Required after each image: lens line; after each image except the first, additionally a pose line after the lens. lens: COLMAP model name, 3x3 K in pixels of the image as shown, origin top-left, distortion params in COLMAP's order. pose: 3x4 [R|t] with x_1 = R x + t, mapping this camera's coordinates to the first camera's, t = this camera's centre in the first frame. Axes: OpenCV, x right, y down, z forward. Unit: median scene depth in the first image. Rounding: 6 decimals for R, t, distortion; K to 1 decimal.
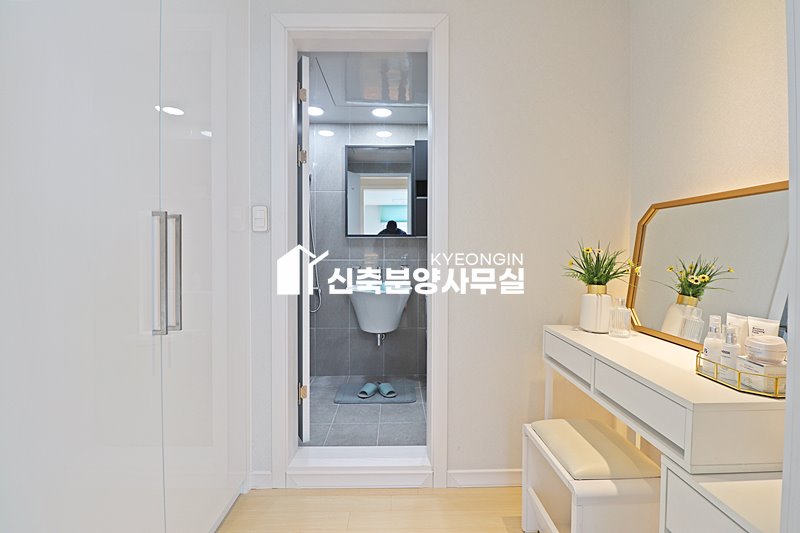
lens RADIAL K [[370.8, 0, 399.3], [0, 370.8, 266.8], [0, 0, 1]] dist [-0.004455, -0.008309]
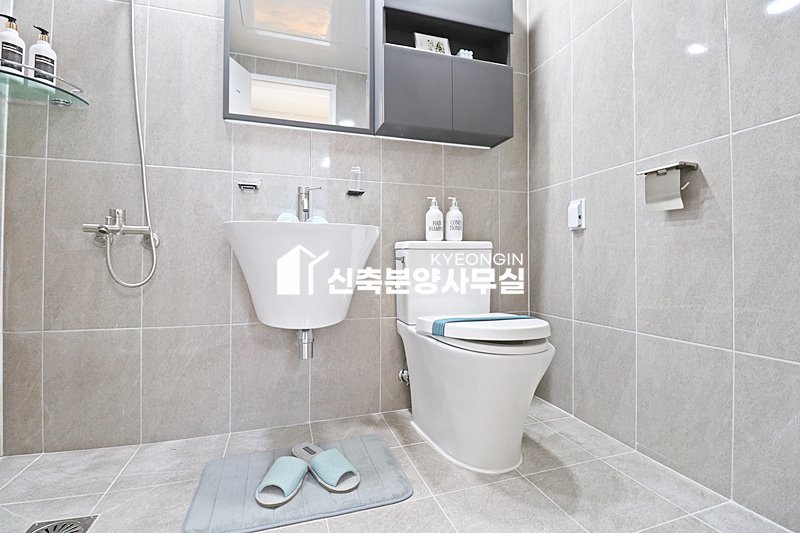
lens RADIAL K [[370.8, 0, 400.1], [0, 370.8, 264.9], [0, 0, 1]] dist [-0.004455, -0.008309]
pose [[0.954872, 0.005645, 0.296964, -0.079159], [0.004068, 0.999477, -0.032077, 0.118147], [-0.296990, 0.031837, 0.954350, 0.556867]]
